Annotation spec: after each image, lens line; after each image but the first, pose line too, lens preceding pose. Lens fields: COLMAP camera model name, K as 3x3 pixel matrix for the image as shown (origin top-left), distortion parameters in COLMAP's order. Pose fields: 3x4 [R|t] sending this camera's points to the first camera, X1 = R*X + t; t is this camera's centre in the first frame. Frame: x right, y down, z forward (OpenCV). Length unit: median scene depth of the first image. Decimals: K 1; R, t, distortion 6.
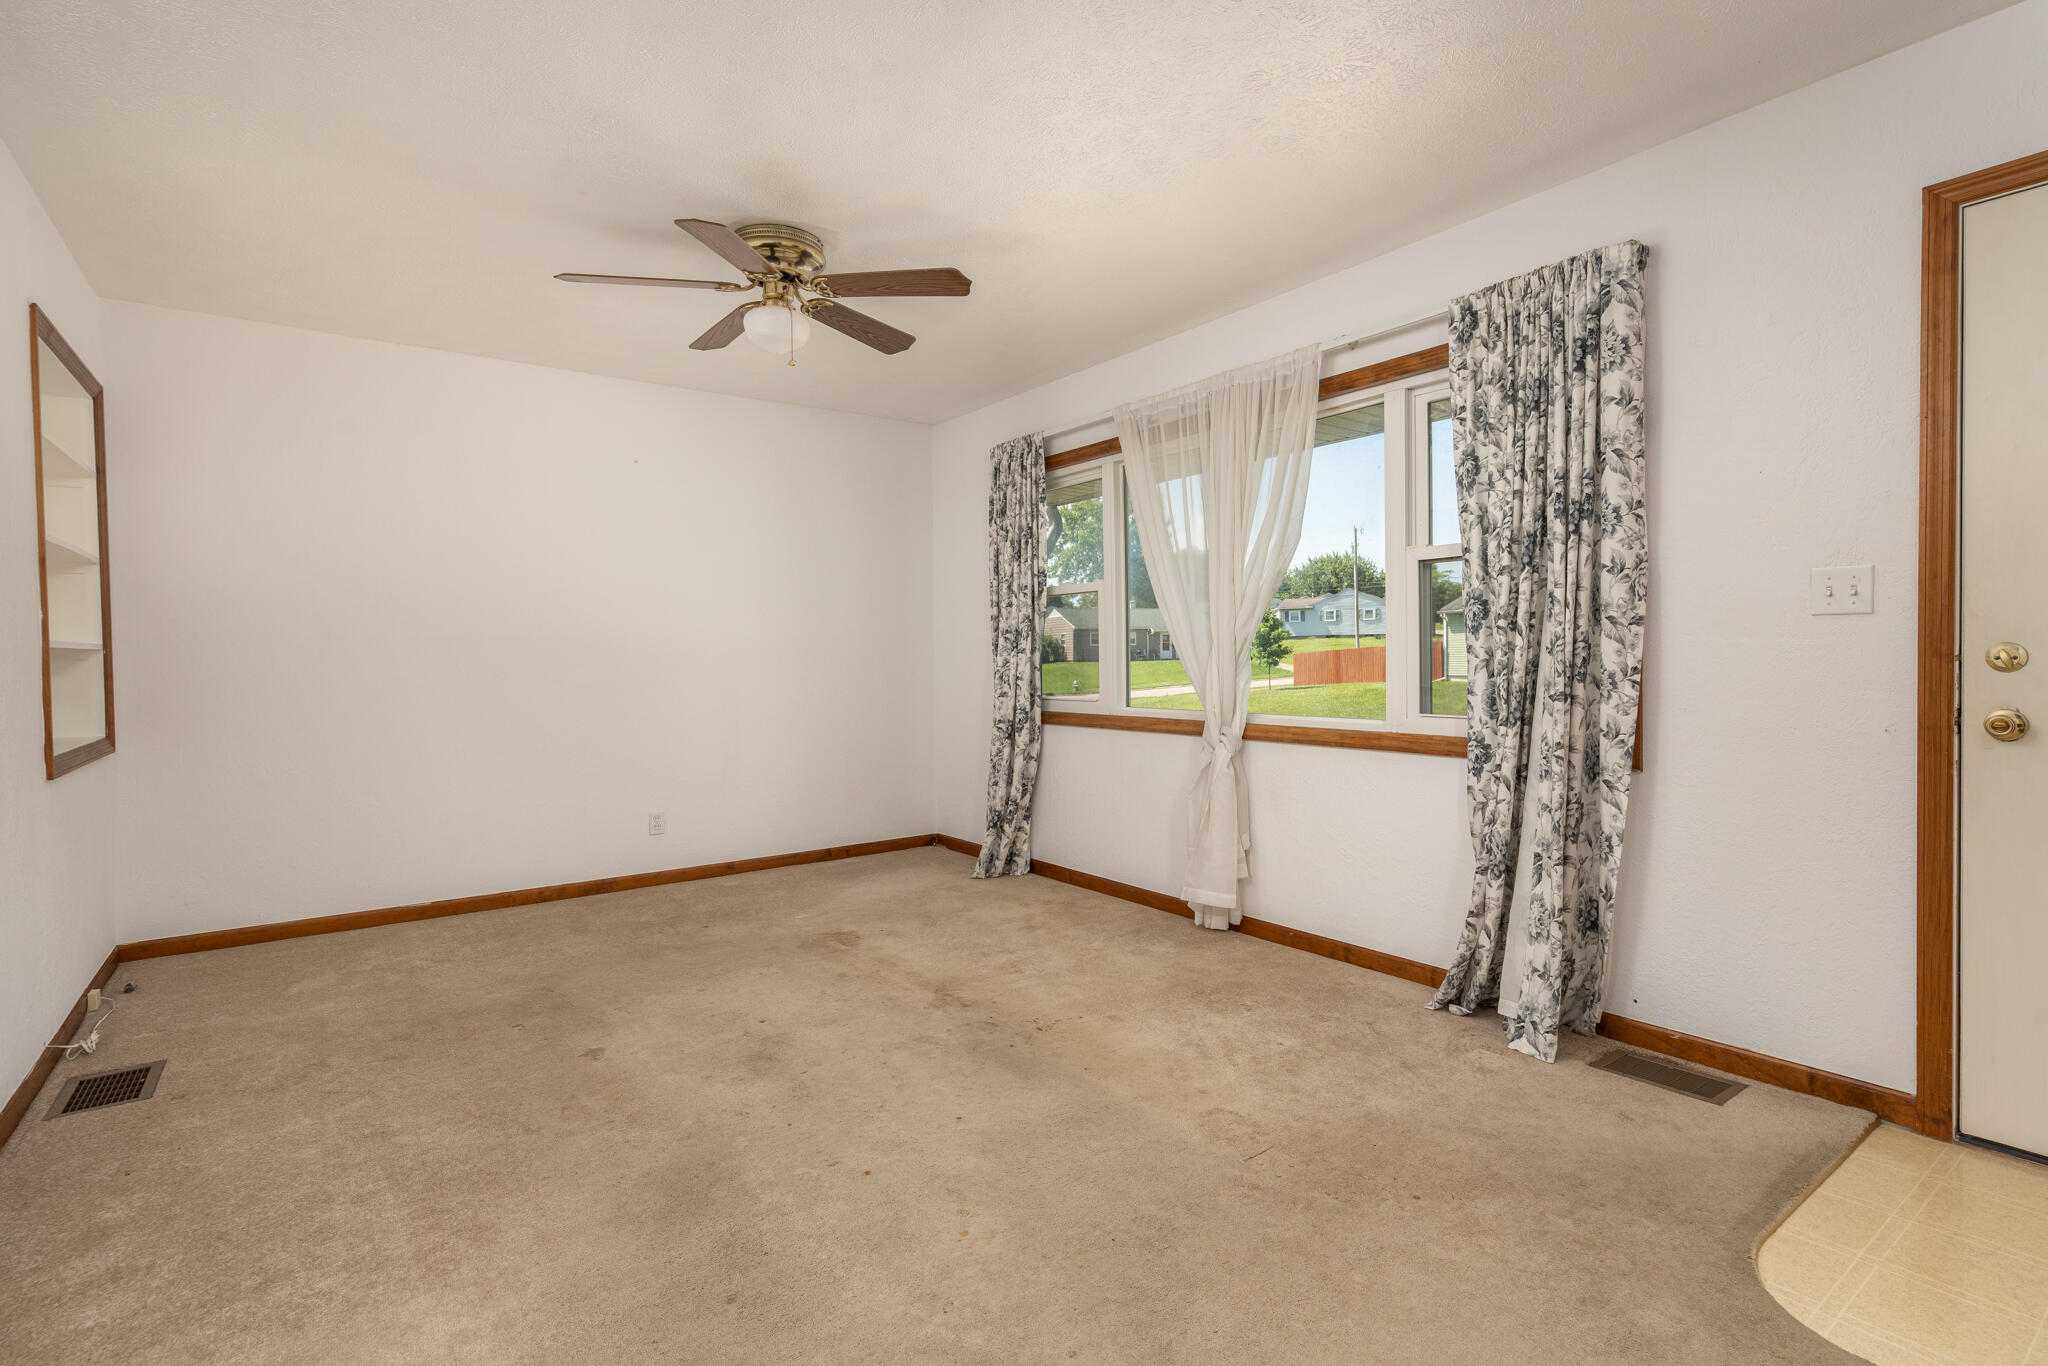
lens RADIAL K [[966.8, 0, 1030.1], [0, 966.8, 666.9], [0, 0, 1]] dist [0.000961, 0.000219]
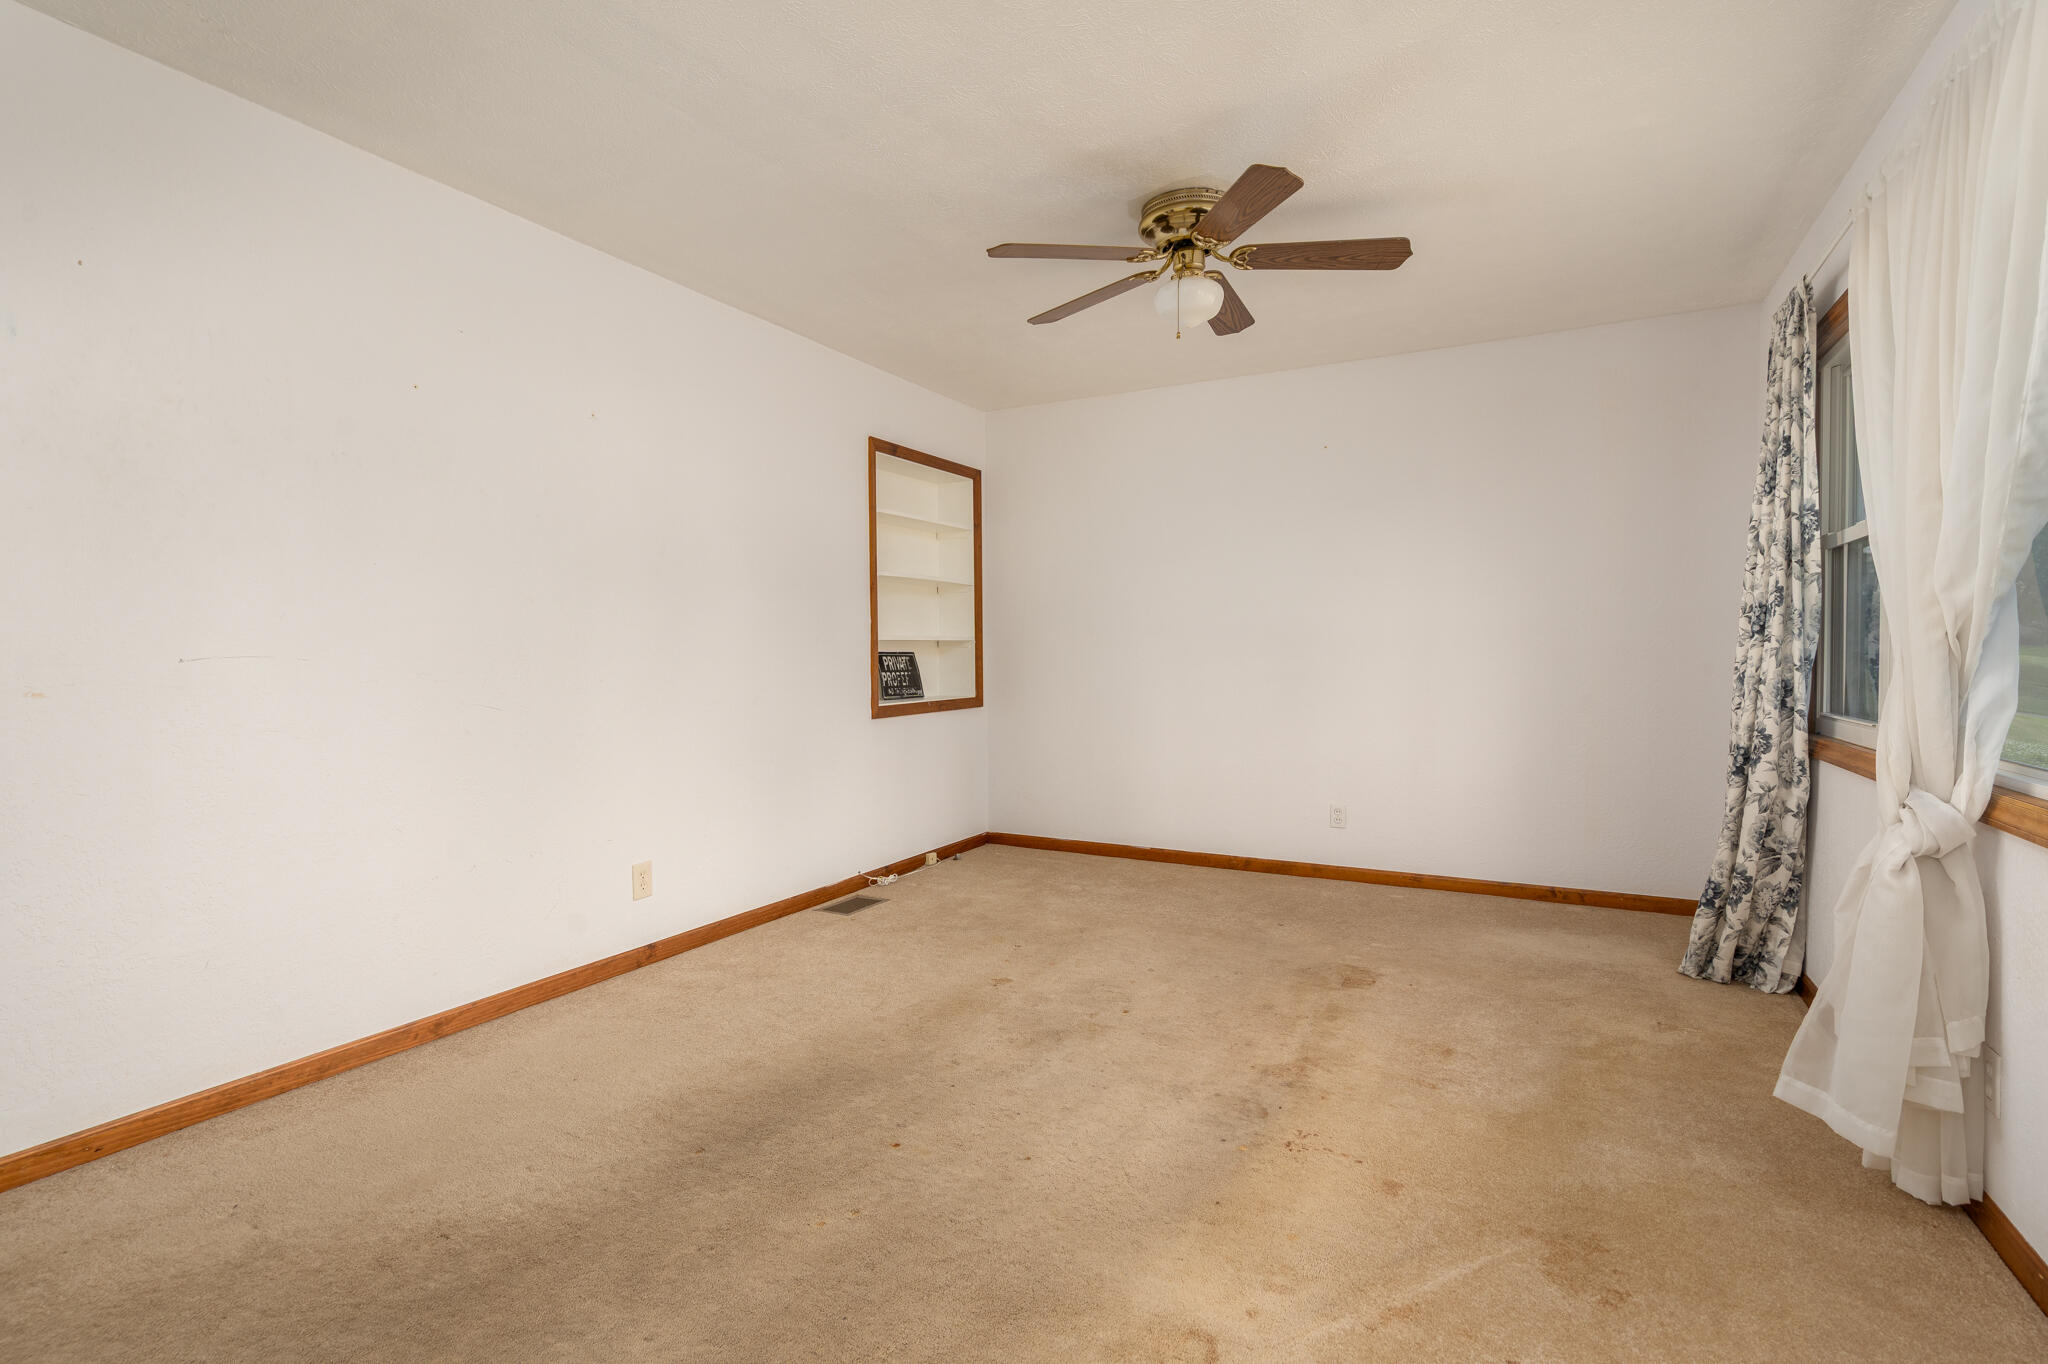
lens RADIAL K [[975.4, 0, 1031.5], [0, 975.4, 673.0], [0, 0, 1]] dist [-0.000773, 0.001292]
pose [[0.431789, 0.029392, -0.901495, 0.424184], [-0.011146, 0.999566, 0.027251, -0.007013], [0.901906, -0.001718, 0.431930, 0.351151]]
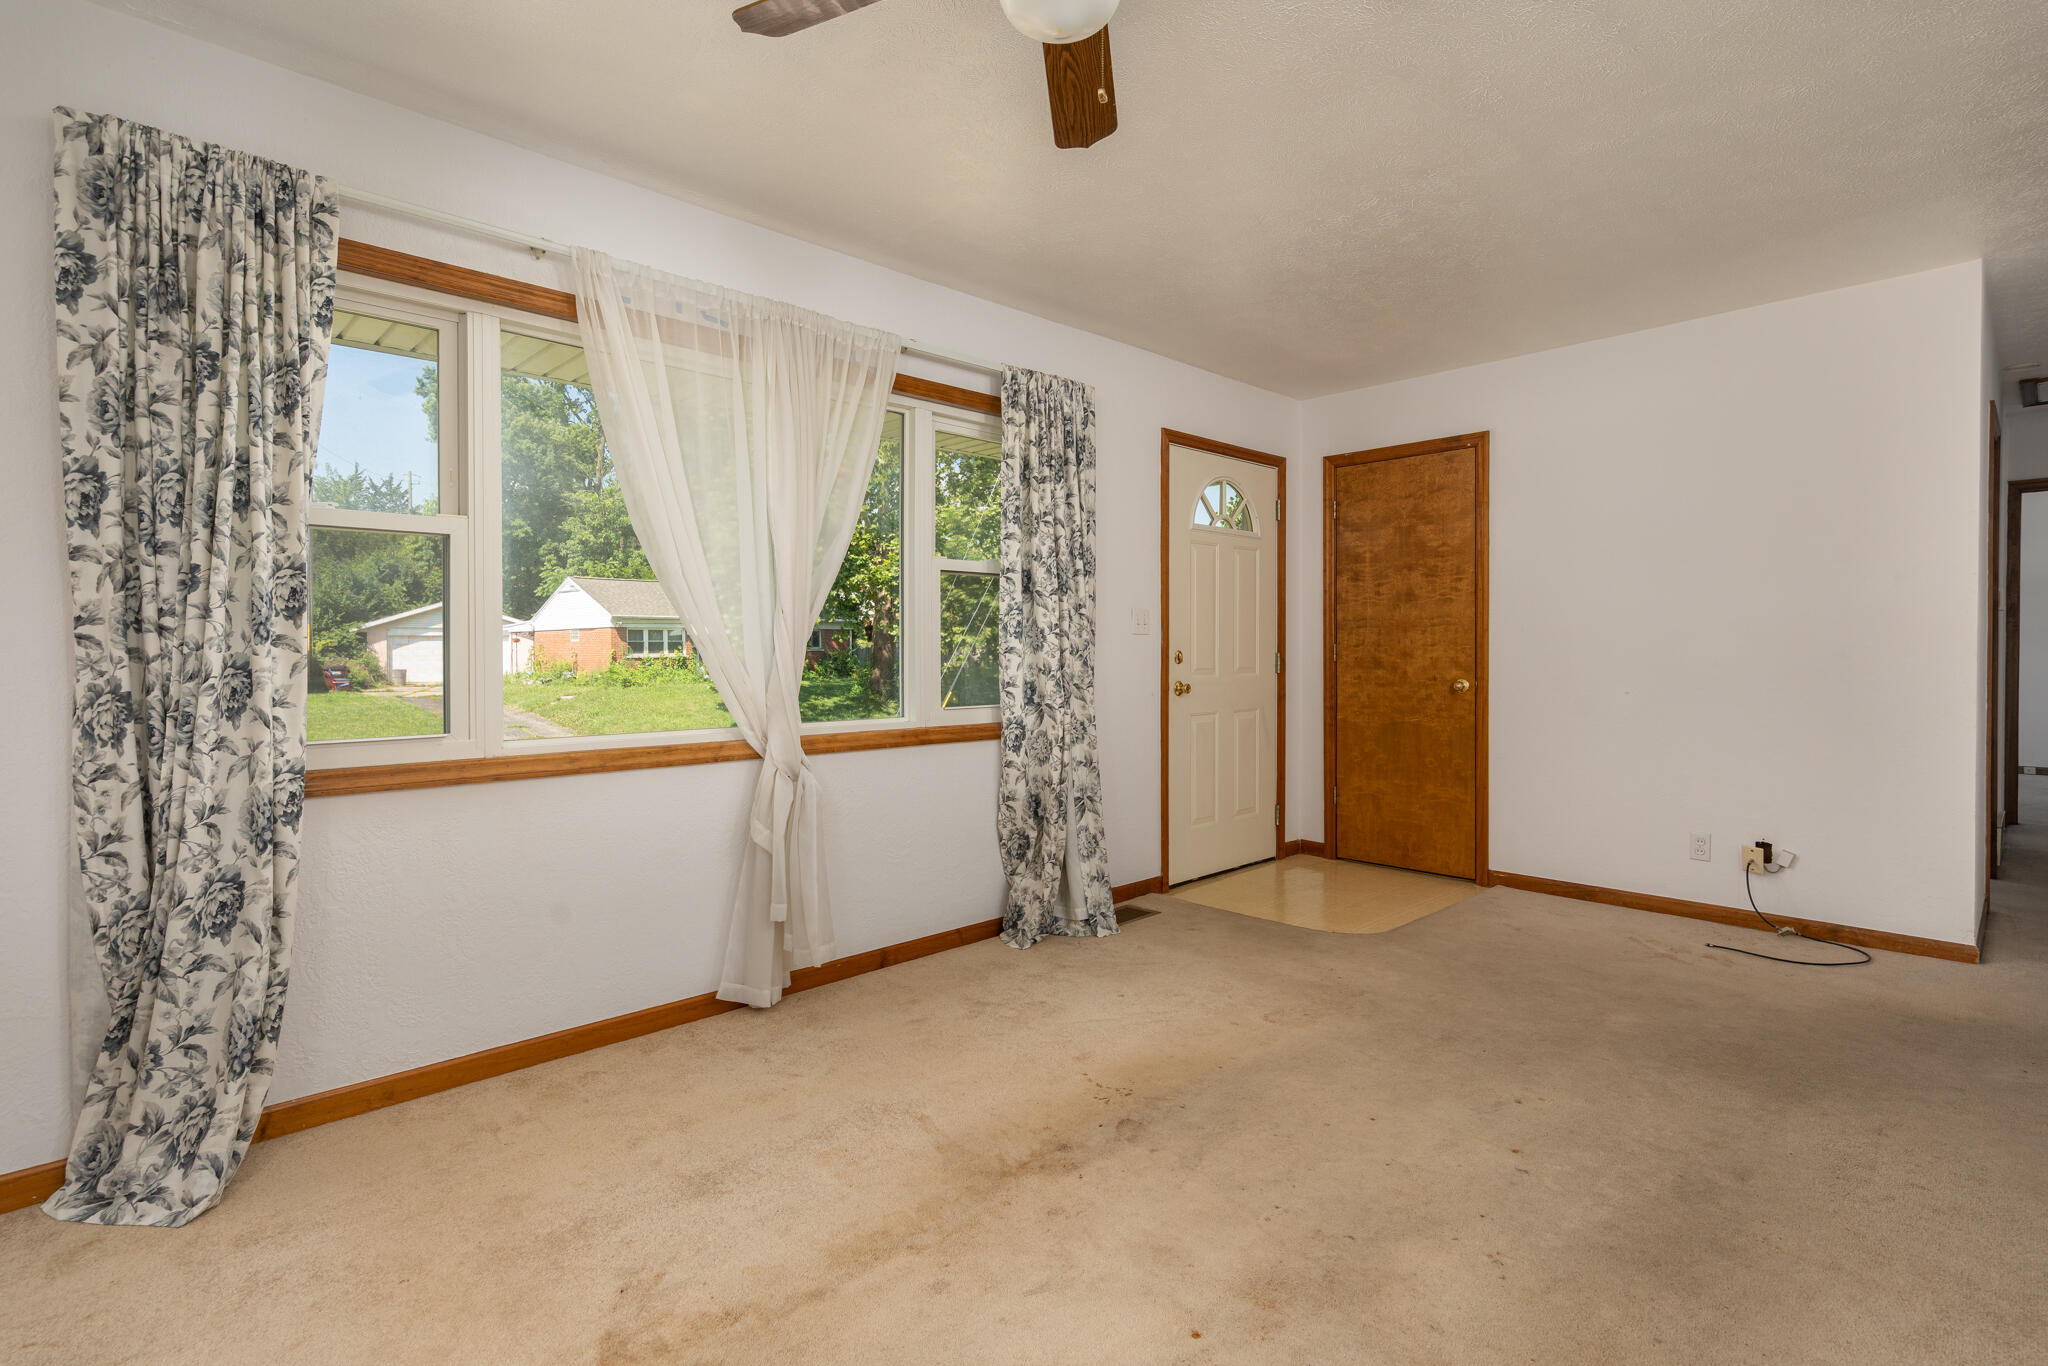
lens RADIAL K [[979.7, 0, 1024.2], [0, 979.7, 651.3], [0, 0, 1]] dist [0.000861, 0.000426]
pose [[-0.124998, 0.008205, 0.992123, -0.591654], [0.012152, 0.999903, -0.006738, -0.006365], [-0.992083, 0.011214, -0.125086, 0.848314]]
